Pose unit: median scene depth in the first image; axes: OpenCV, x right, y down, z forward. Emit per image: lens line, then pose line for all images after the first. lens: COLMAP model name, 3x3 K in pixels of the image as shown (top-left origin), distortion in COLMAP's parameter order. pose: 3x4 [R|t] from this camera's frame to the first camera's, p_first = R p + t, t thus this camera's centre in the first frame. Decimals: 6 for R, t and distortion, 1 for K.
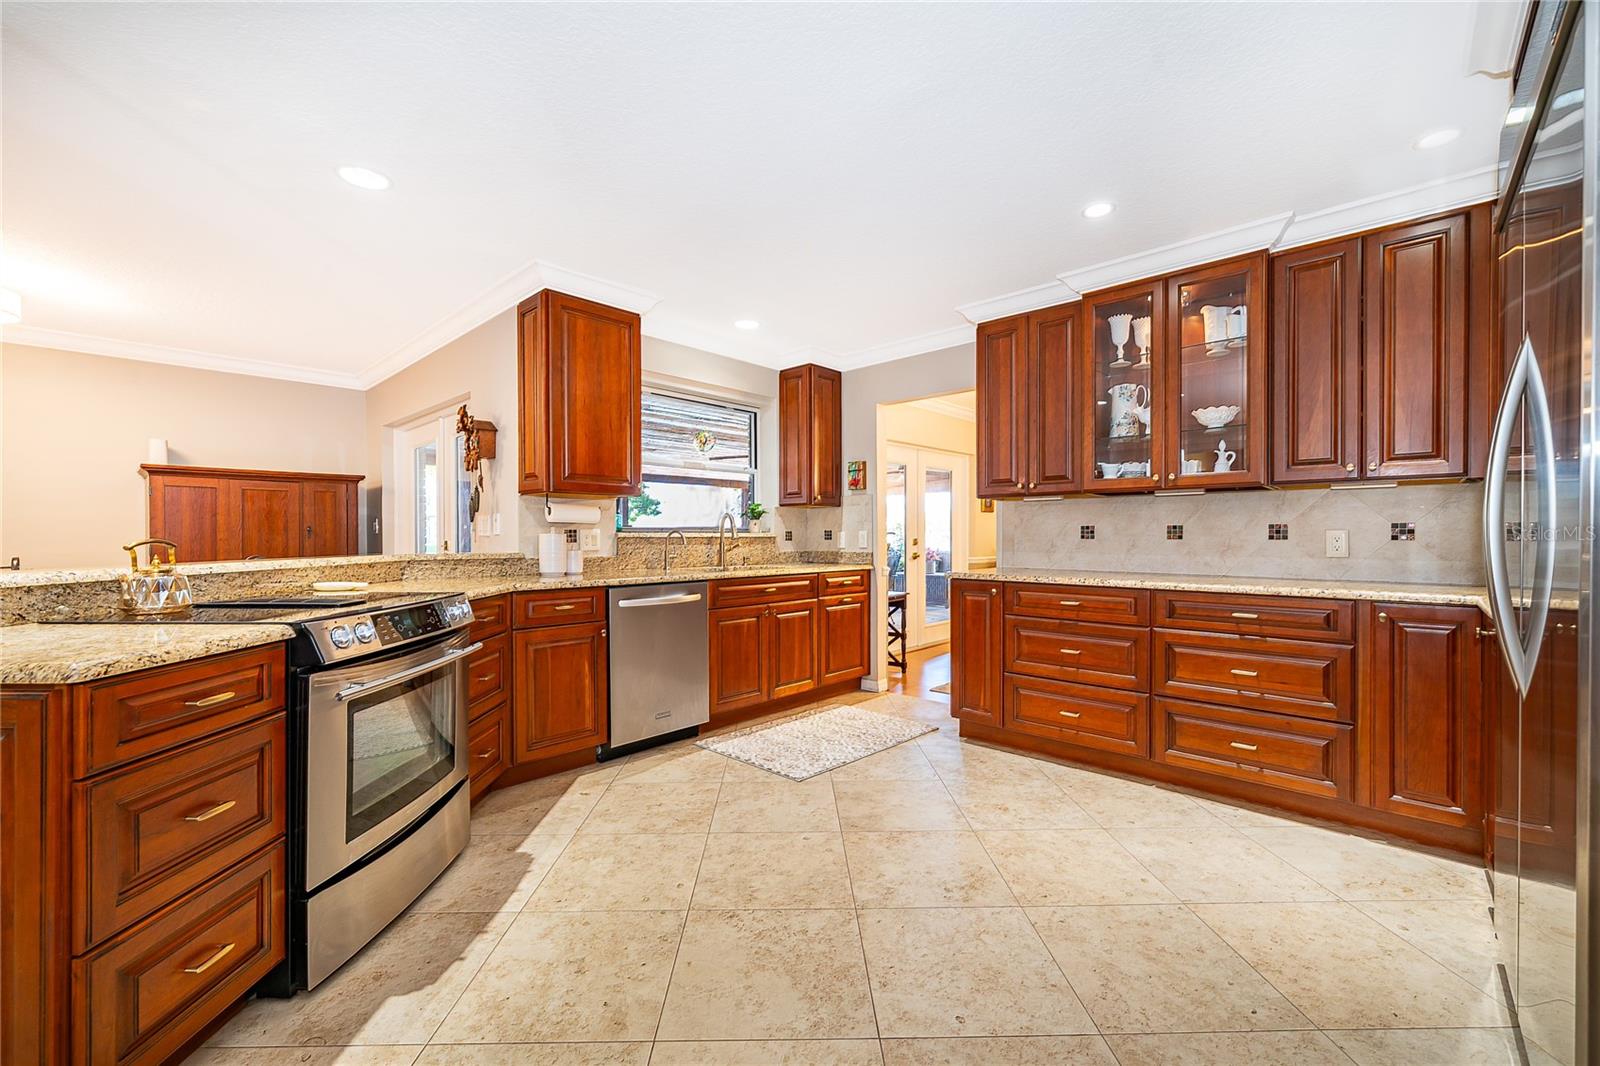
lens RADIAL K [[650.4, 0, 783.4], [0, 650.4, 535.5], [0, 0, 1]] dist [-0.003198, 0.001745]
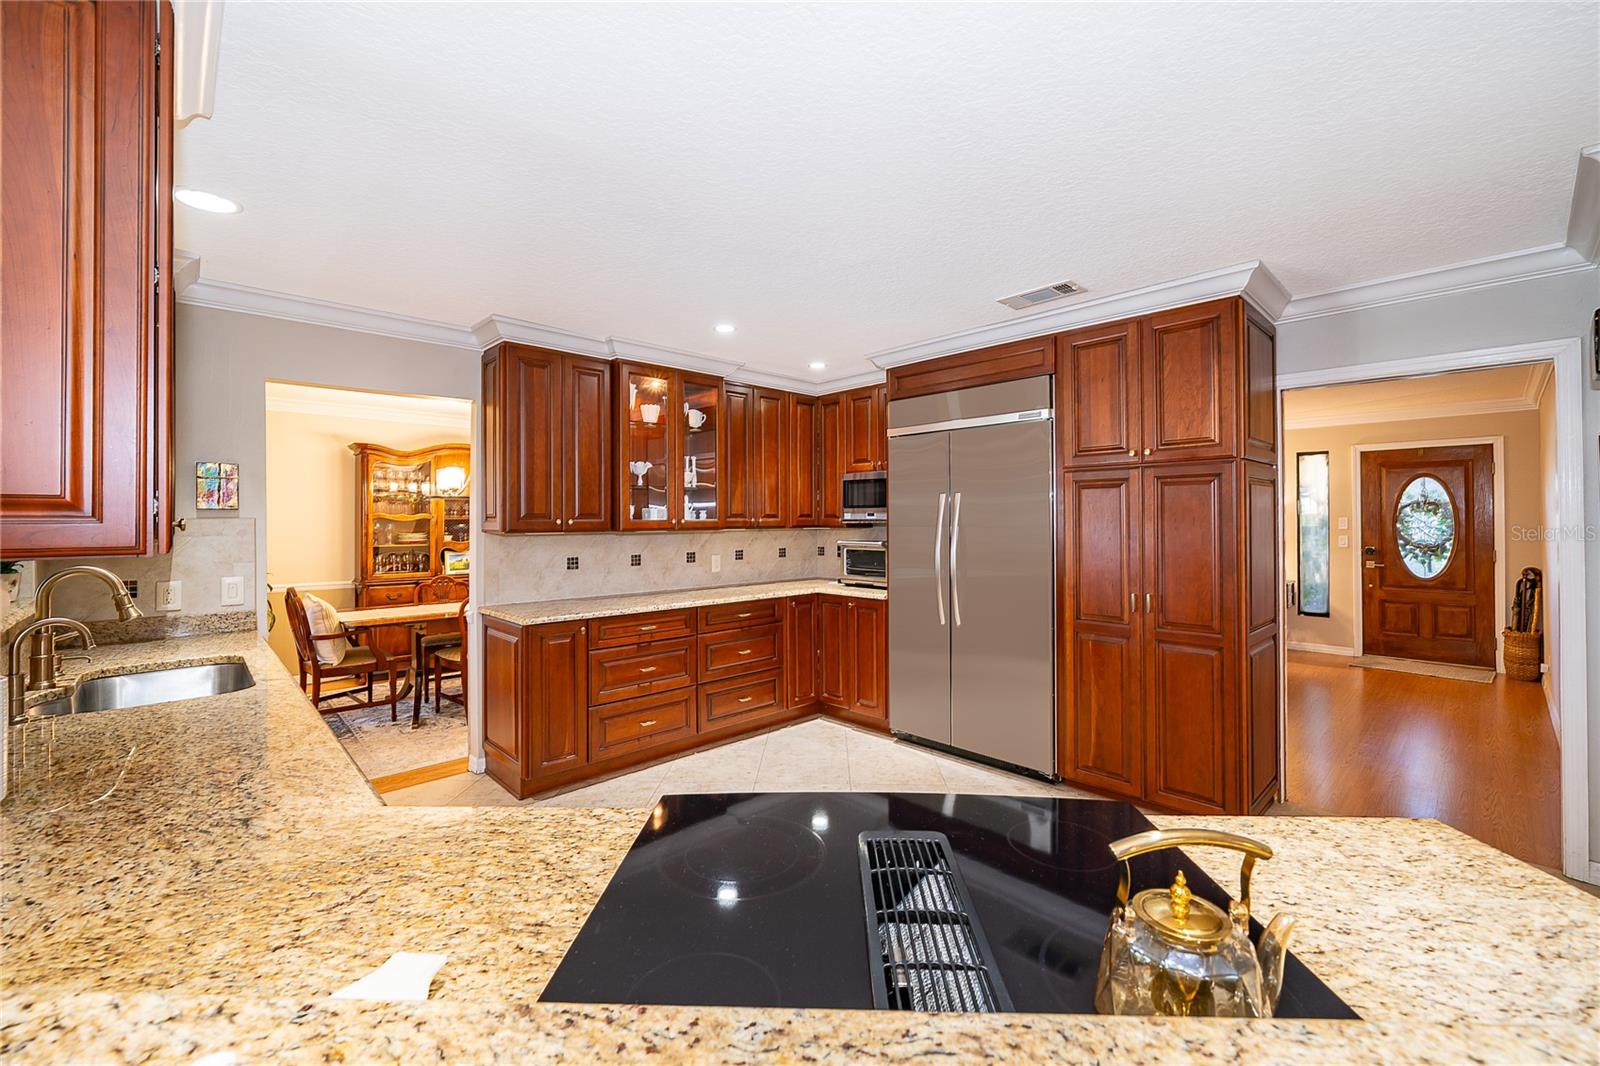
lens RADIAL K [[650.4, 0, 808.9], [0, 650.4, 508.4], [0, 0, 1]] dist [-0.003198, 0.001745]
pose [[0.034093, 0.021102, 0.999196, -0.700430], [0.006533, 0.999751, -0.021337, -0.081555], [-0.999397, 0.007255, 0.033947, 0.646610]]
